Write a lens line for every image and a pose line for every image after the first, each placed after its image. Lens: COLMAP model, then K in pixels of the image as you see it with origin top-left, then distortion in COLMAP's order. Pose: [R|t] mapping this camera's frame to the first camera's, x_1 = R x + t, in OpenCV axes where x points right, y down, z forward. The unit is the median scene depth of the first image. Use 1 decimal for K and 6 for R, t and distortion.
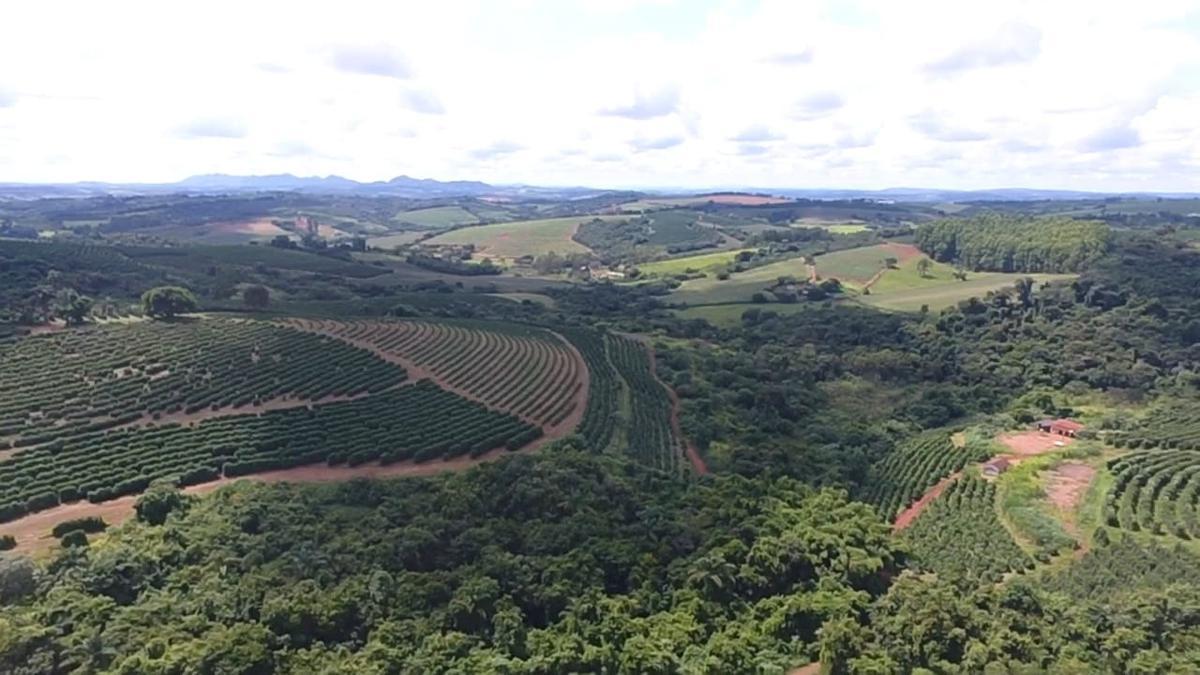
lens RADIAL K [[683.5, 0, 600.0], [0, 683.5, 337.5], [0, 0, 1]] dist [-0.002130, 0.021011]
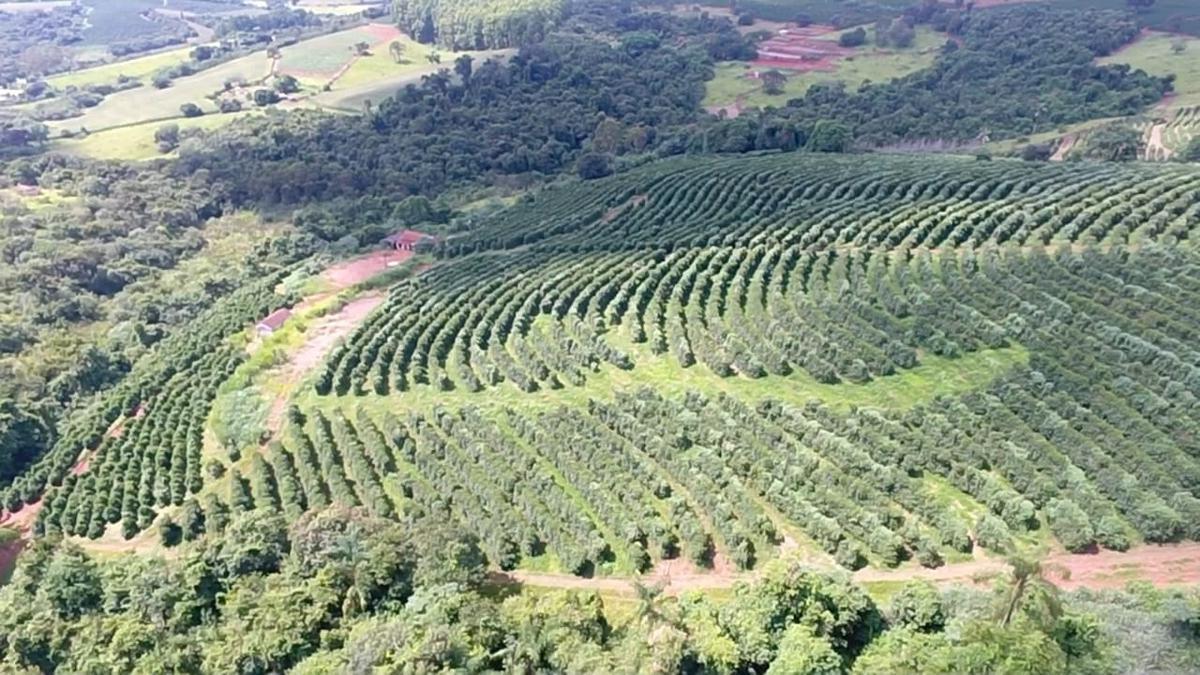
lens RADIAL K [[683.5, 0, 600.0], [0, 683.5, 337.5], [0, 0, 1]] dist [-0.002130, 0.021011]
pose [[0.847385, -0.269310, 0.457614, 0.194254], [0.132693, 0.941891, 0.308599, 0.006695], [-0.514131, -0.200780, 0.833880, 0.064062]]
